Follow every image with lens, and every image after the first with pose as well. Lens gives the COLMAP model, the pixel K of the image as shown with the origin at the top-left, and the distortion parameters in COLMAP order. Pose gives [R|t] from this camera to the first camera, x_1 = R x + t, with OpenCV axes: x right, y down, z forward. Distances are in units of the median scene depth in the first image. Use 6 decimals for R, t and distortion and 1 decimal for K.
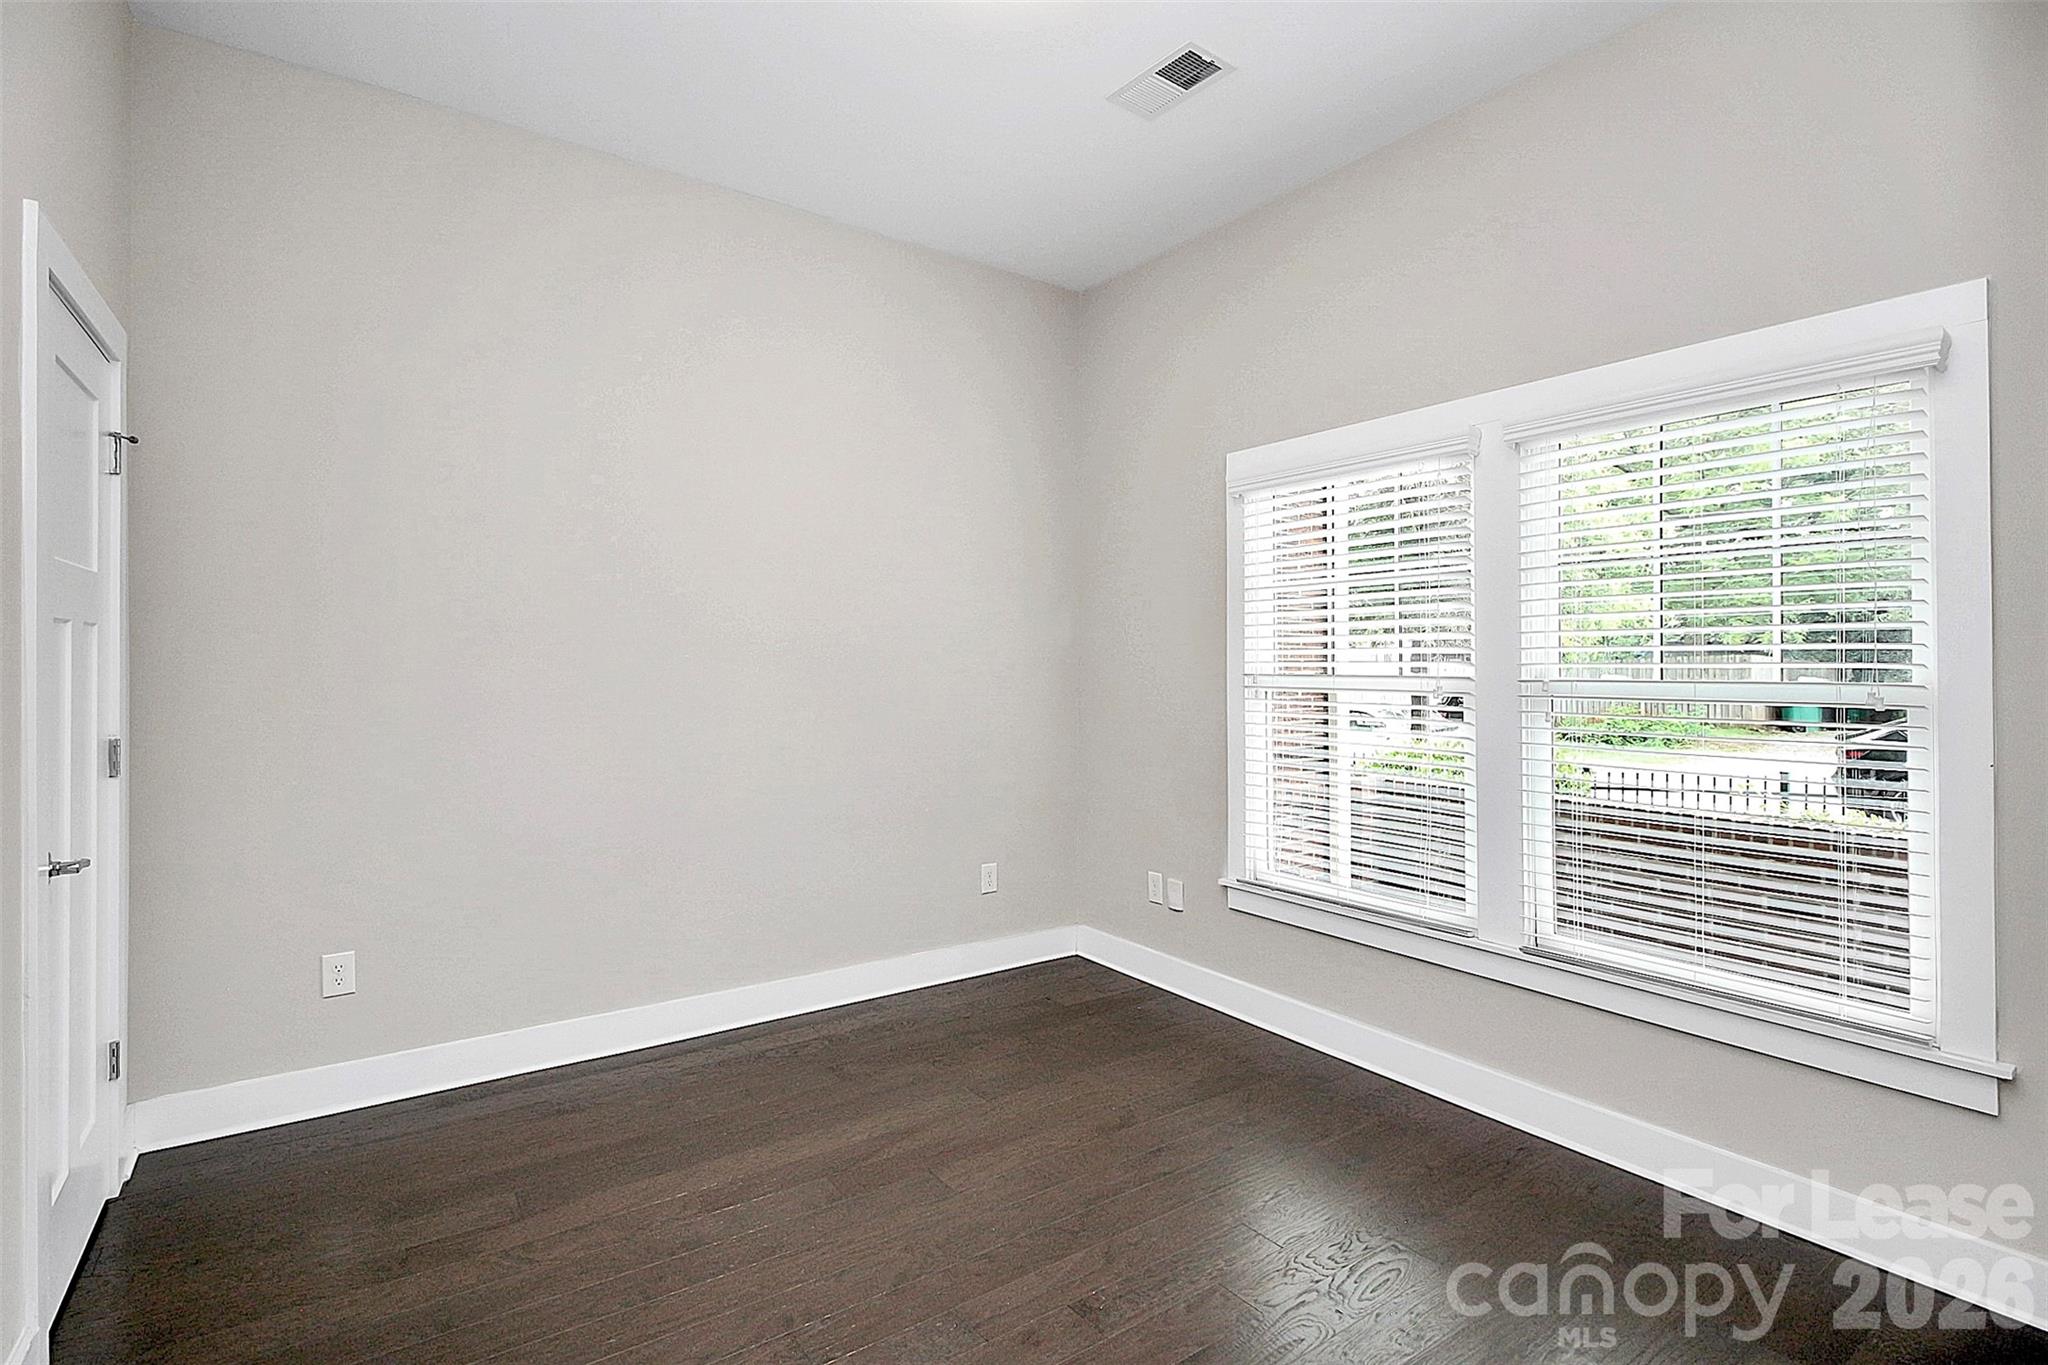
lens RADIAL K [[947.0, 0, 992.2], [0, 947.0, 663.0], [0, 0, 1]] dist [-0.022079, -0.000344]
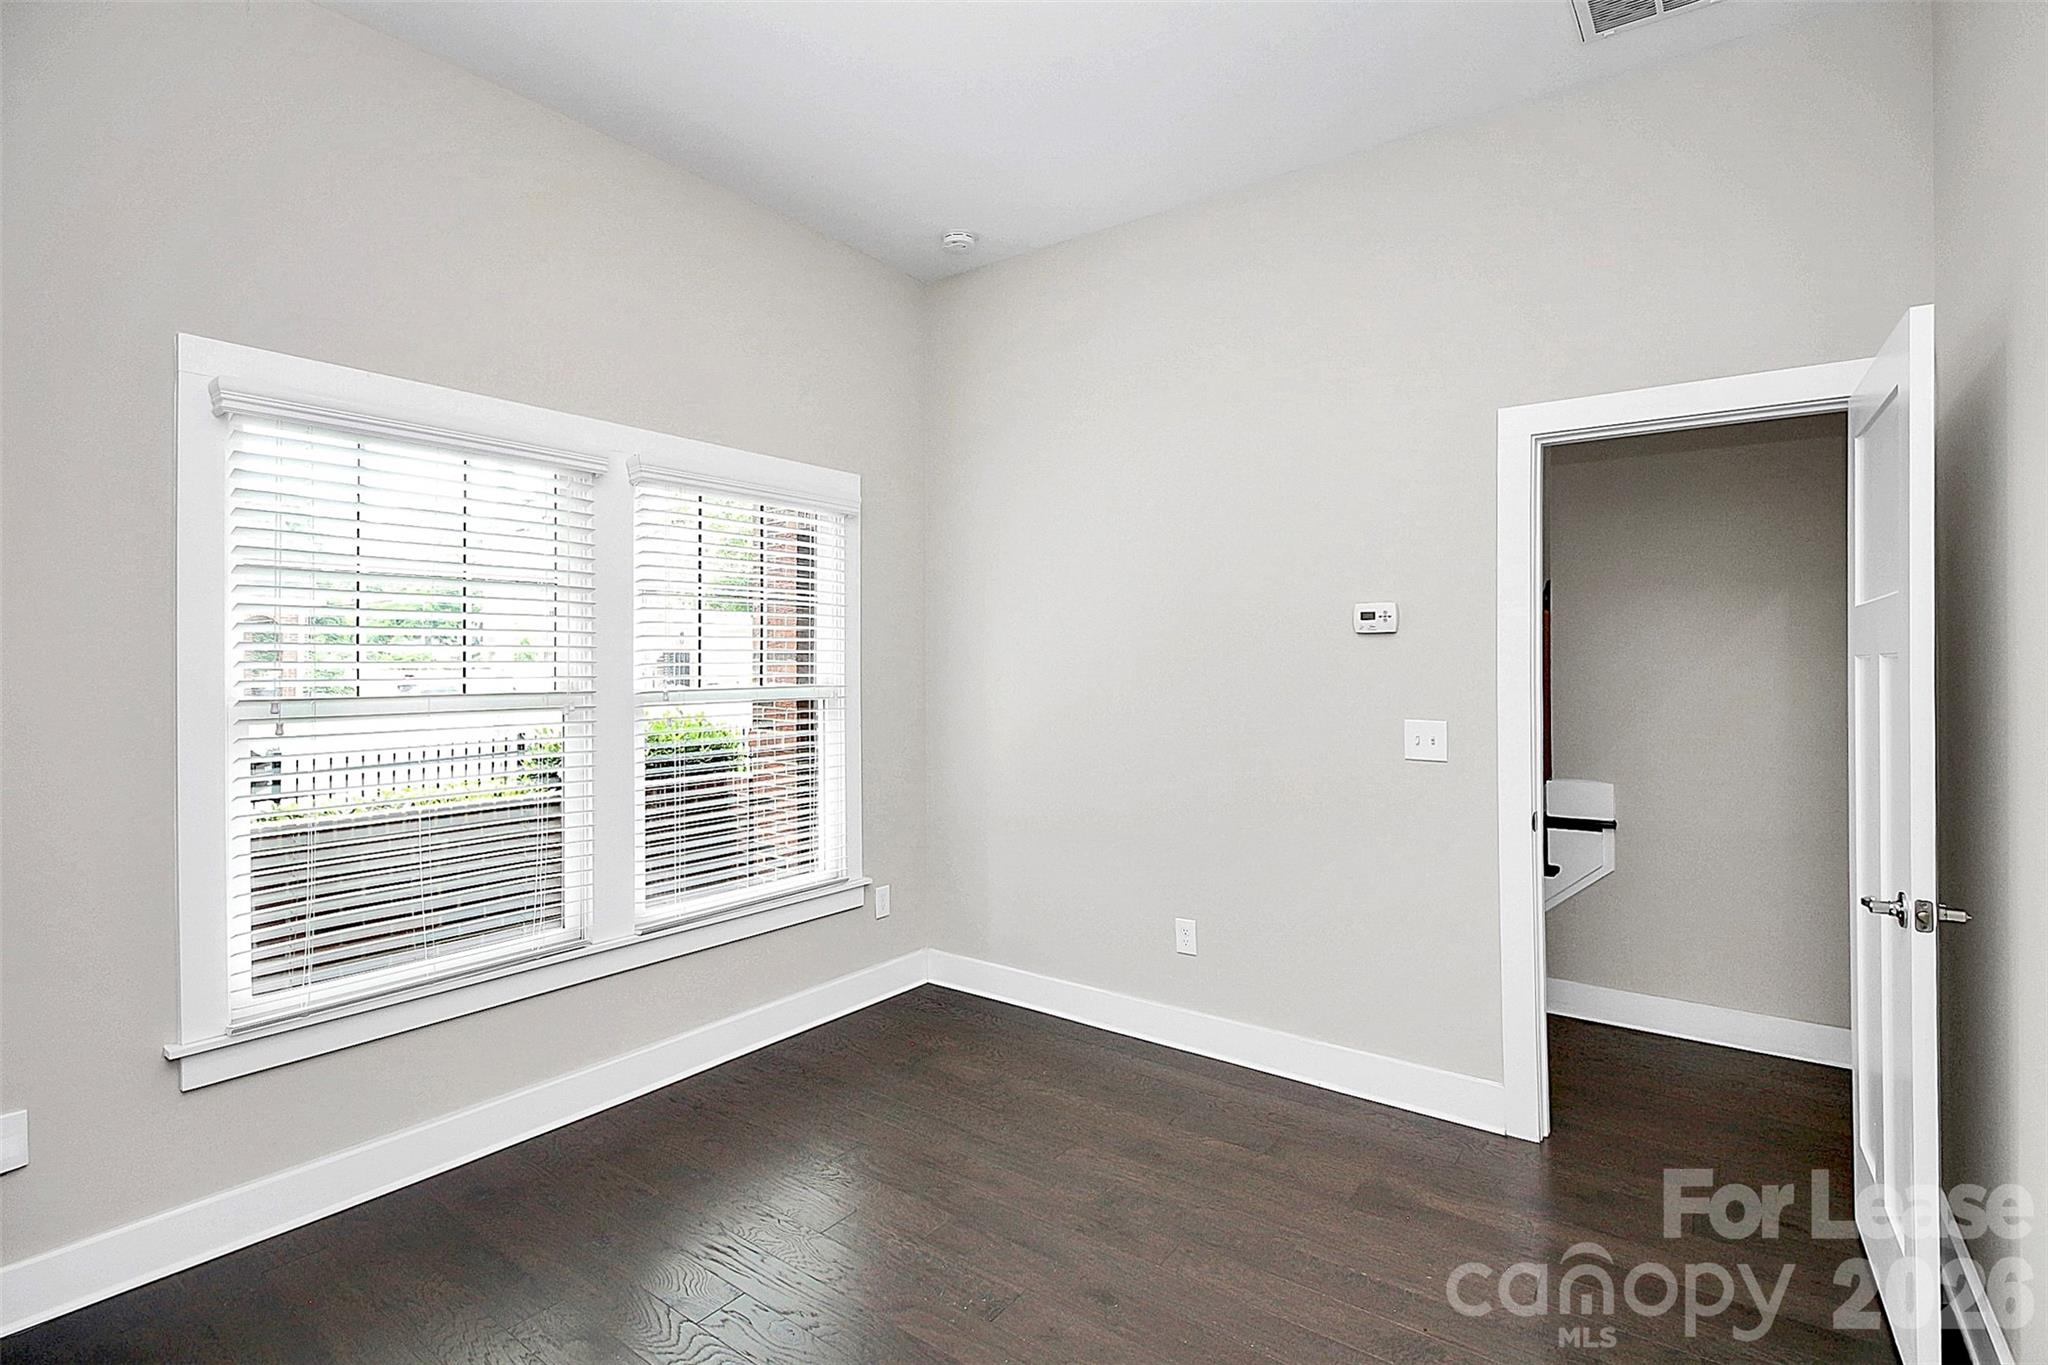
lens RADIAL K [[947.0, 0, 992.2], [0, 947.0, 663.0], [0, 0, 1]] dist [-0.022079, -0.000344]
pose [[-0.309047, 0.013709, 0.950948, -0.642645], [0.013027, 0.999863, -0.010180, 0.001058], [-0.950957, 0.009242, -0.309184, 0.951326]]
